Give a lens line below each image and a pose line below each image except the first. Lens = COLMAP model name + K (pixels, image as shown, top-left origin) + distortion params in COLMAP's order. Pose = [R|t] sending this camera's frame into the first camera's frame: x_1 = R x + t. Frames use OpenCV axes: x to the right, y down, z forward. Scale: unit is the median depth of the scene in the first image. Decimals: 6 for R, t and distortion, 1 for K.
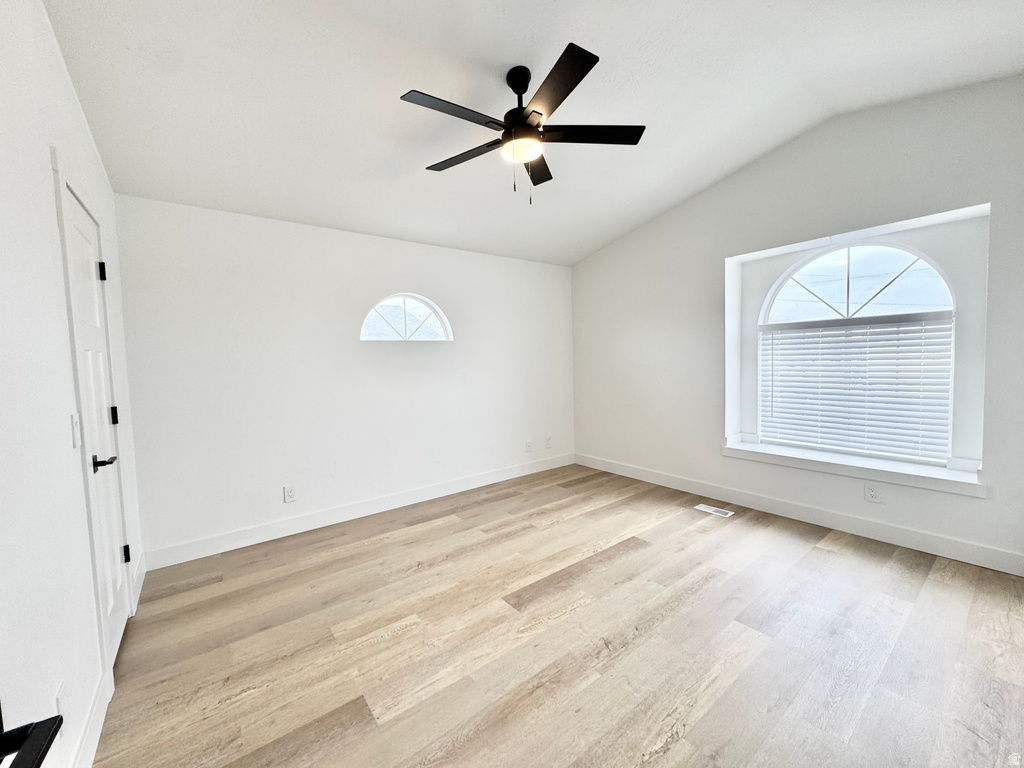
lens RADIAL K [[408.2, 0, 512.0], [0, 408.2, 384.0], [0, 0, 1]] dist [-0.001713, -0.000211]
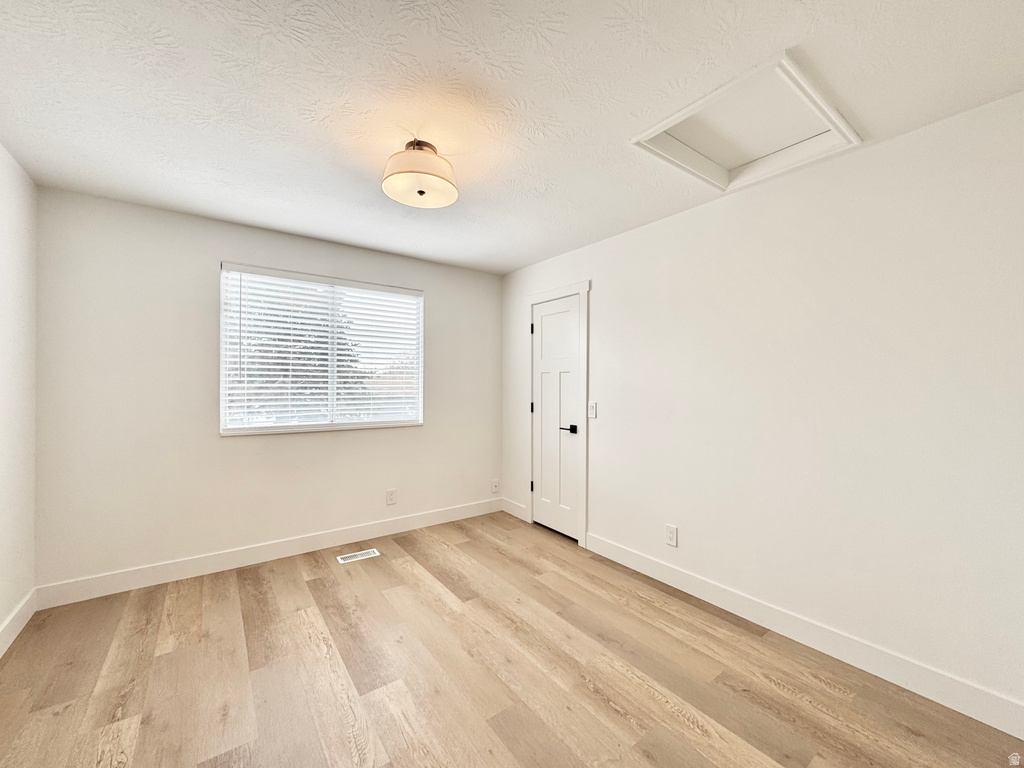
lens RADIAL K [[408.2, 0, 512.0], [0, 408.2, 384.0], [0, 0, 1]] dist [-0.001713, -0.000211]
pose [[0.021814, 0.041195, 0.998913, -0.501717], [0.060279, 0.997279, -0.042444, -0.024896], [-0.997943, 0.061140, 0.019272, 0.642351]]
